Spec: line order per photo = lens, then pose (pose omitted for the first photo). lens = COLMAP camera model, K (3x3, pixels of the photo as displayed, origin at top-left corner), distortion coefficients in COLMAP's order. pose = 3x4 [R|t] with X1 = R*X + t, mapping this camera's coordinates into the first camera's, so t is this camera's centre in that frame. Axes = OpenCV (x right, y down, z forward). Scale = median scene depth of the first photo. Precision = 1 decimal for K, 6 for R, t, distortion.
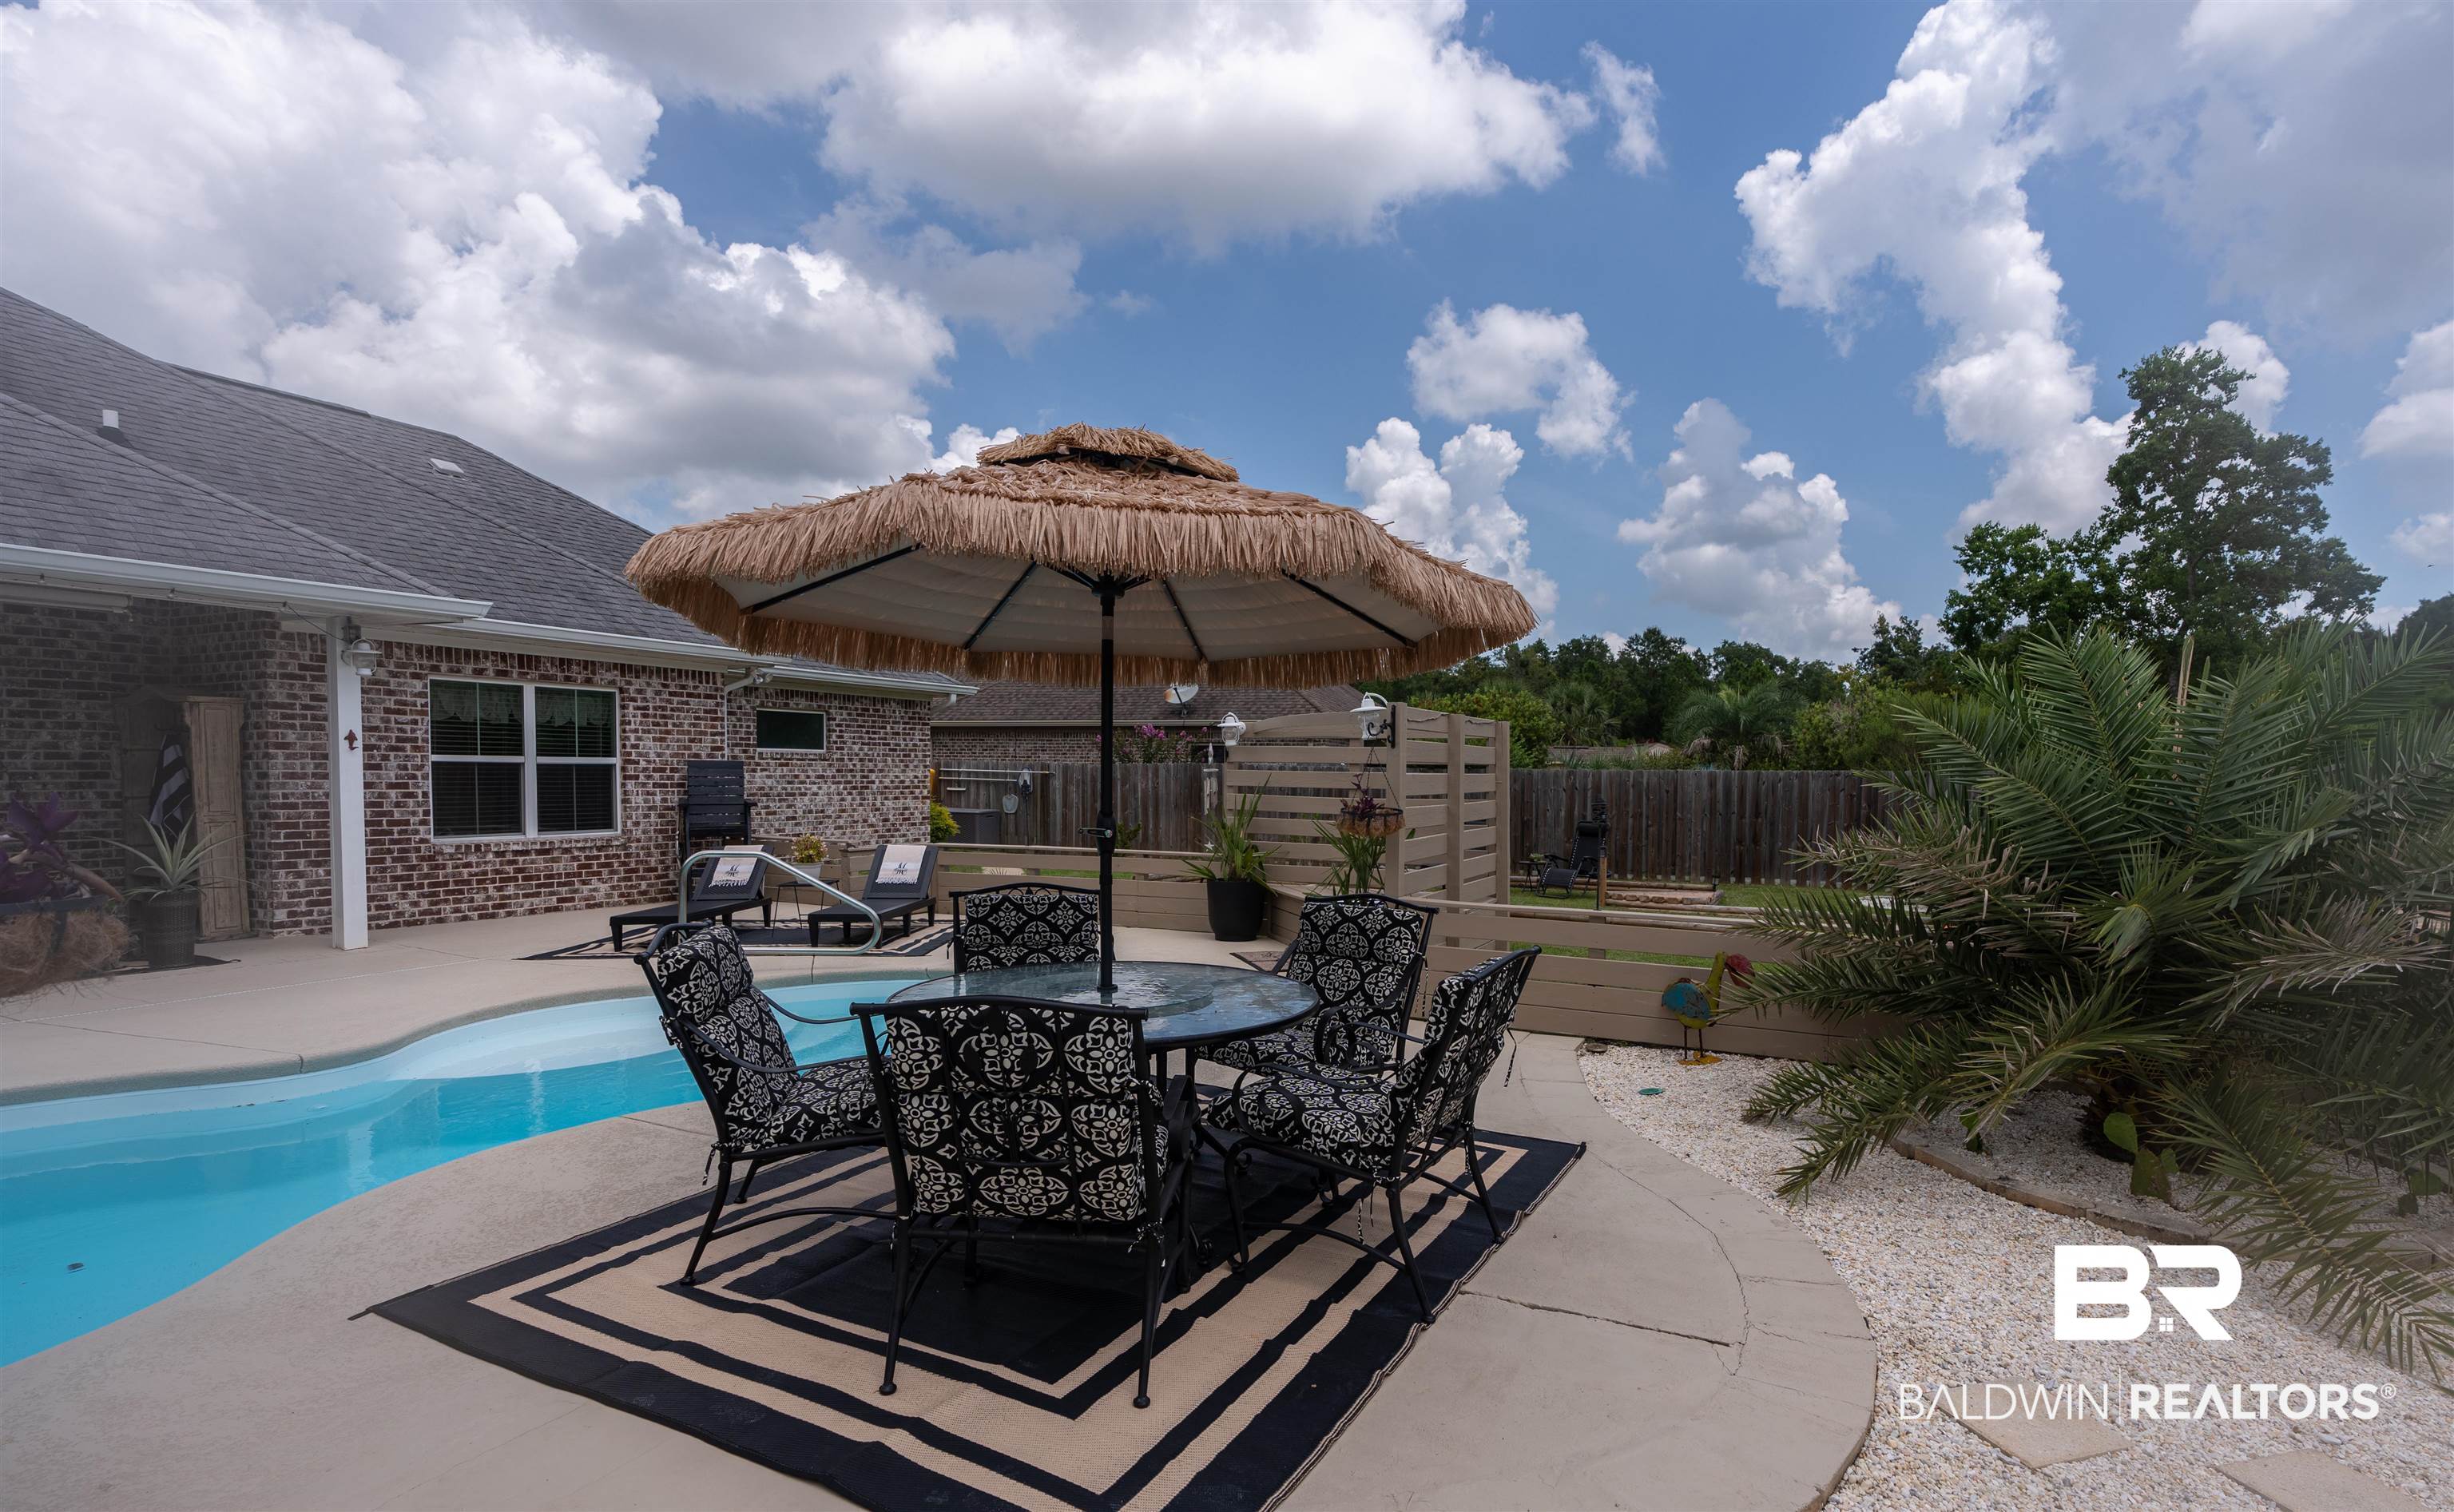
lens RADIAL K [[1214.5, 0, 1318.7], [0, 1214.5, 783.5], [0, 0, 1]] dist [-0.005744, -0.000890]
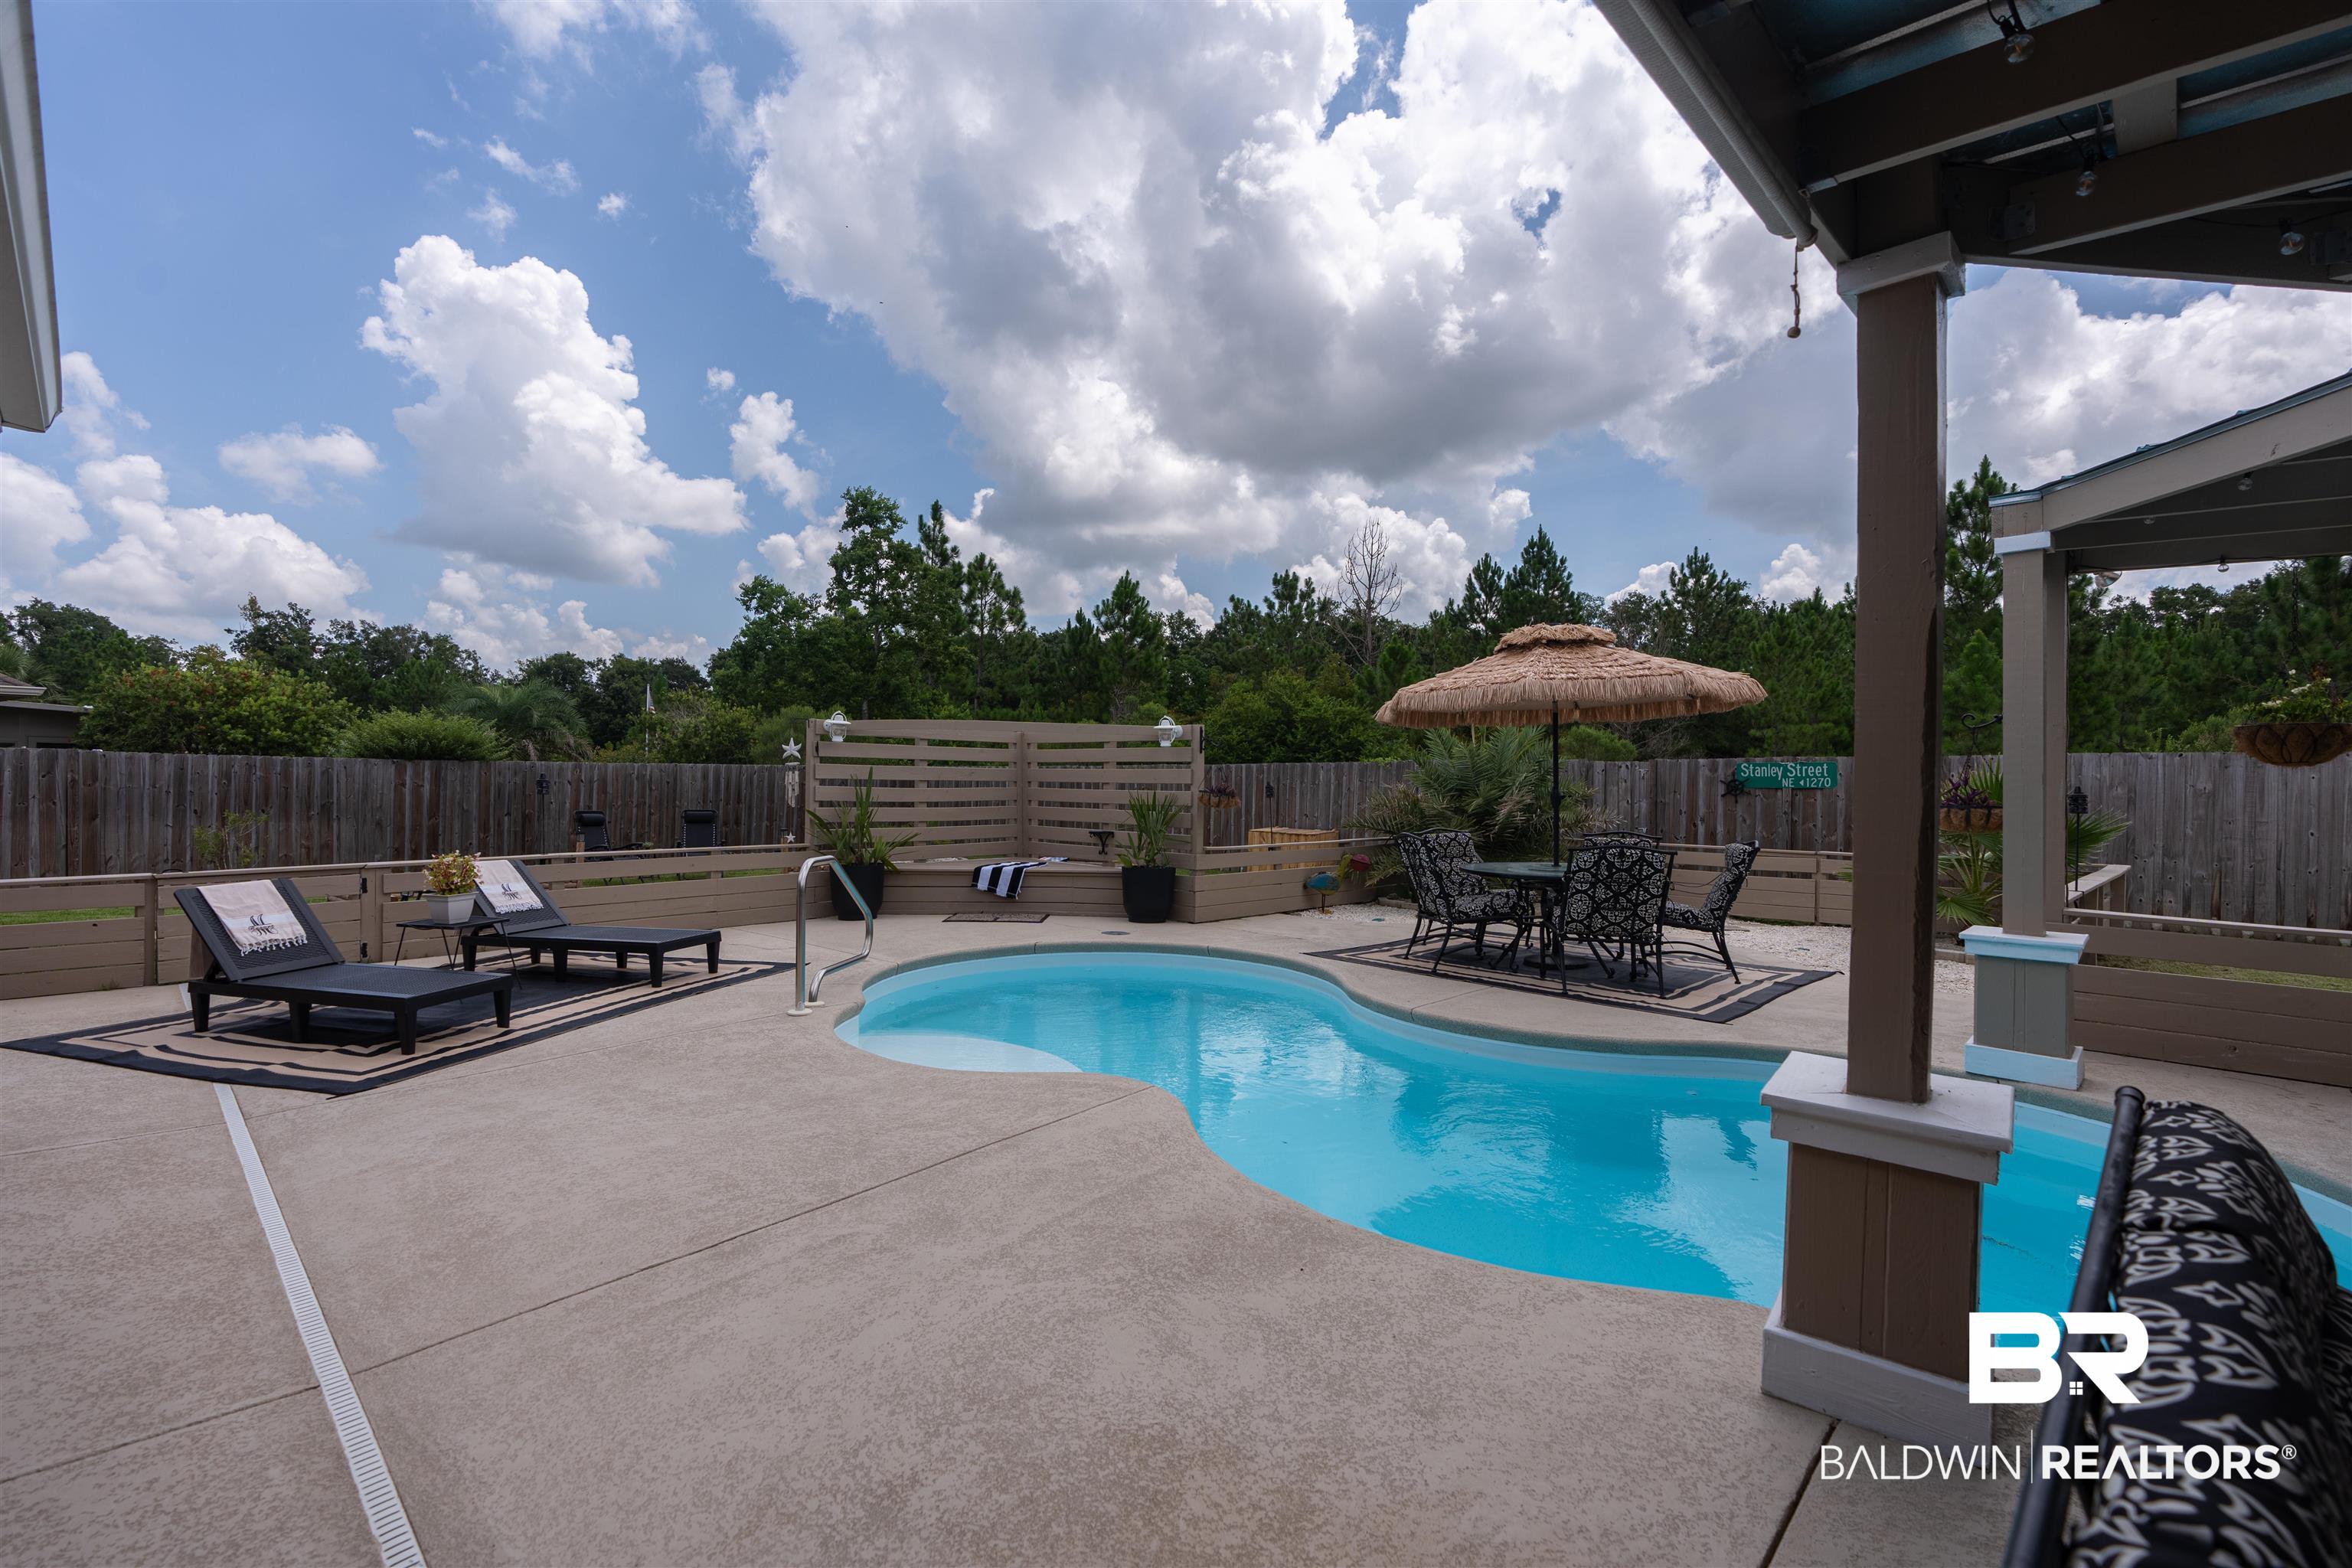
lens RADIAL K [[1051.1, 0, 1169.9], [0, 1051.1, 780.7], [0, 0, 1]] dist [-0.010021, 0.003907]
pose [[0.325570, -0.007243, 0.945490, -0.485128], [0.002200, 0.999974, 0.006903, -0.000997], [-0.945515, -0.000168, 0.325578, 0.243567]]
